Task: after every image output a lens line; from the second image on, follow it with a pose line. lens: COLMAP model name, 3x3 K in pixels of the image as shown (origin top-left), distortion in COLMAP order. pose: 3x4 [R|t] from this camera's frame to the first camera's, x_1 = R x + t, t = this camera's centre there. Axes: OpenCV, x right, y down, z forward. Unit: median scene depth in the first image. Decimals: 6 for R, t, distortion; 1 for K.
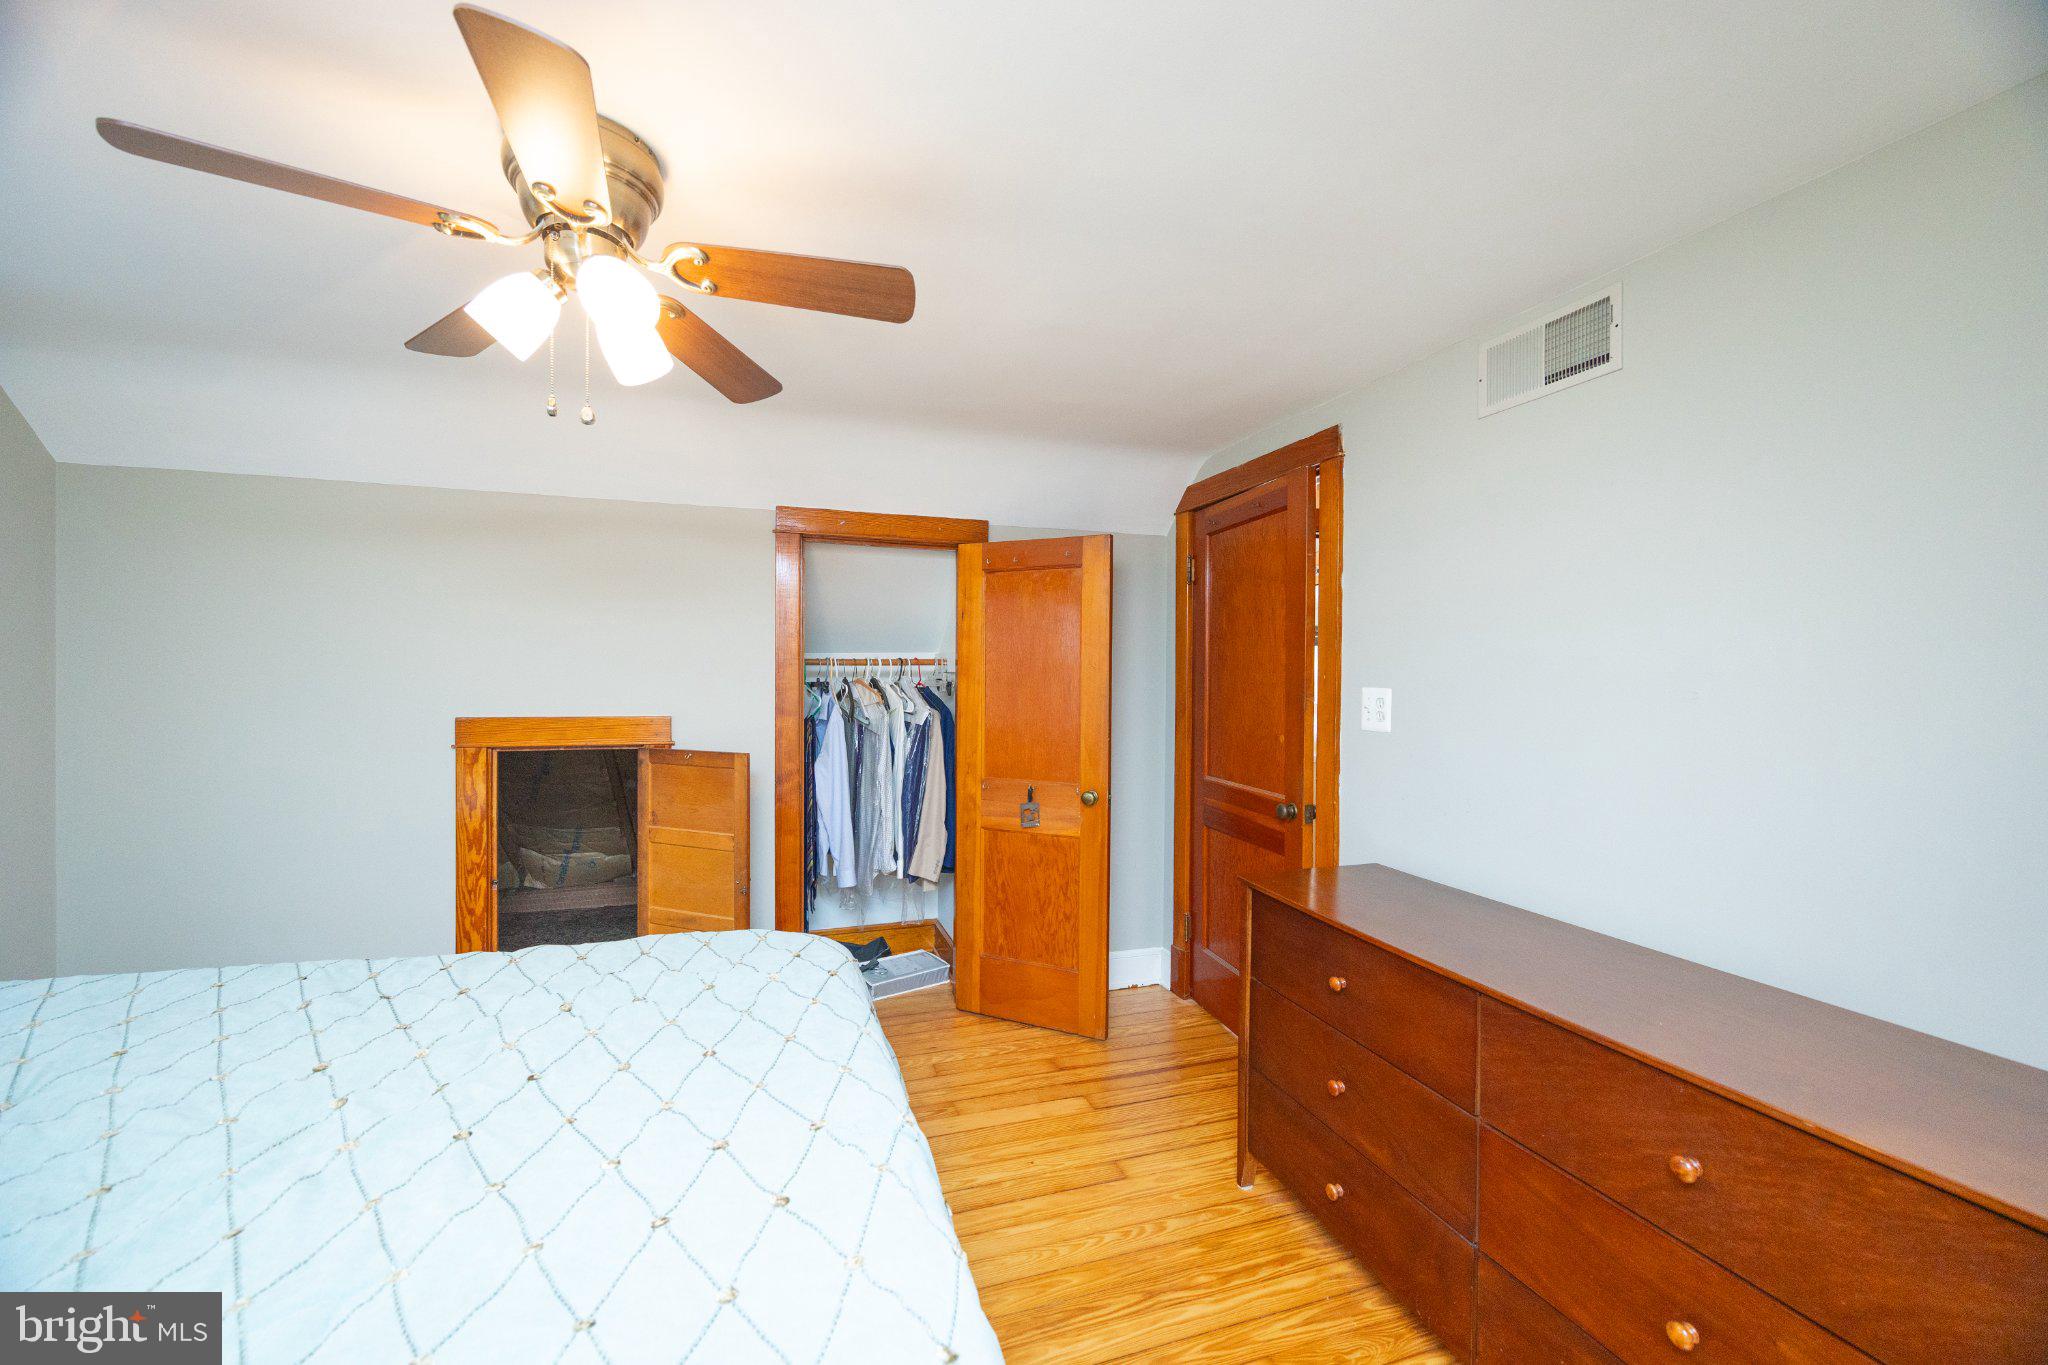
lens RADIAL K [[800.8, 0, 1027.0], [0, 800.8, 693.9], [0, 0, 1]] dist [-0.001405, -0.000212]
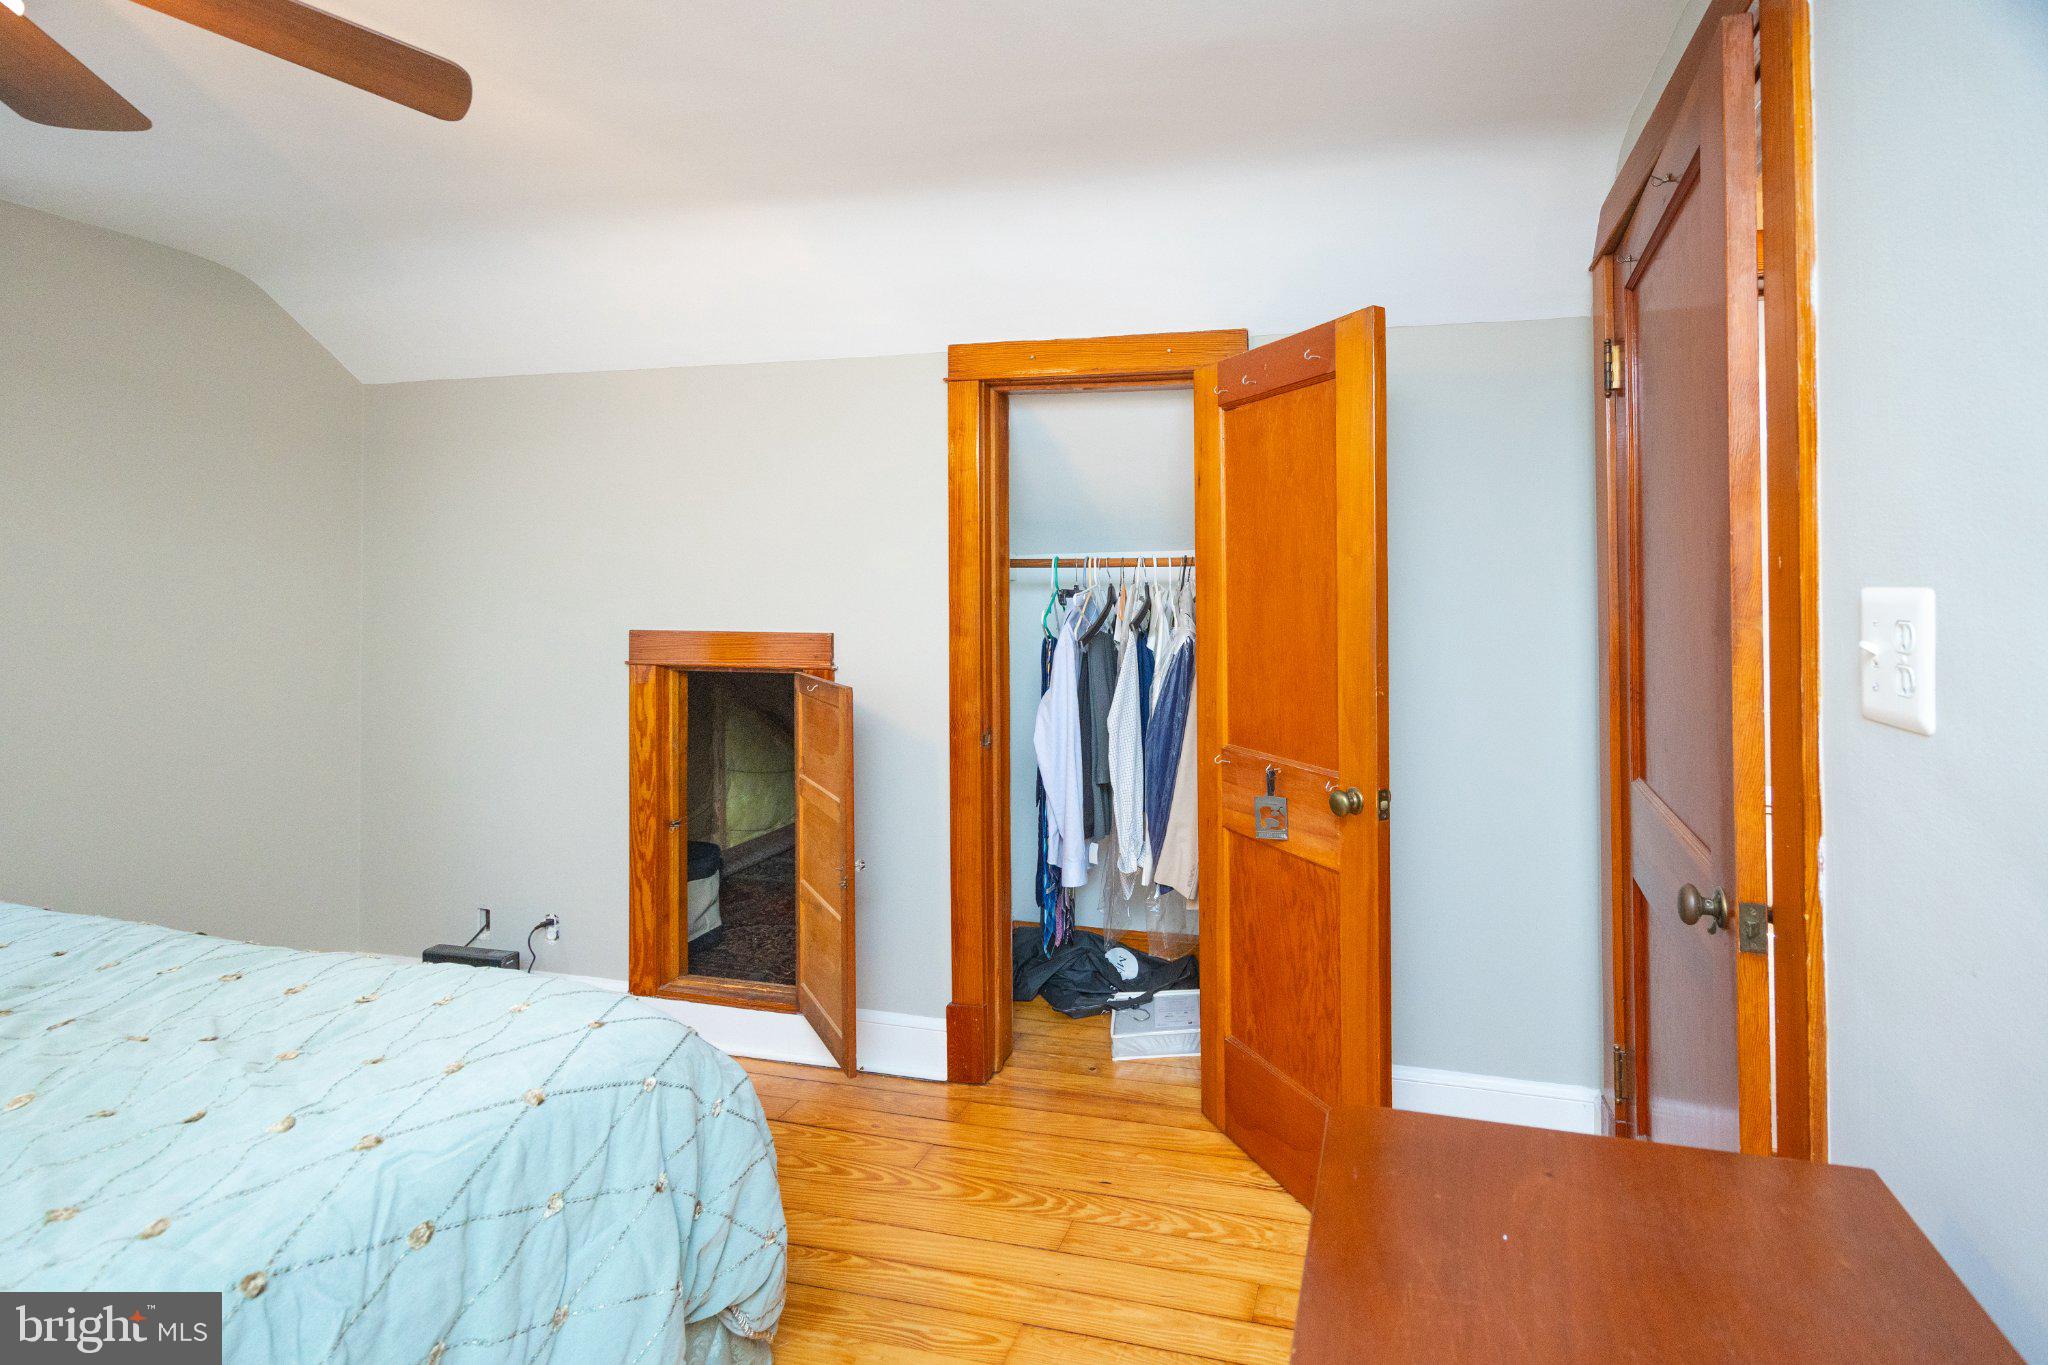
lens RADIAL K [[969.2, 0, 1049.4], [0, 969.2, 579.6], [0, 0, 1]] dist [0.002306, 0.000393]
pose [[0.870374, -0.005886, -0.492356, 0.203328], [-0.010674, 0.999468, -0.030816, 0.002606], [0.492275, 0.032077, 0.869848, 0.300104]]
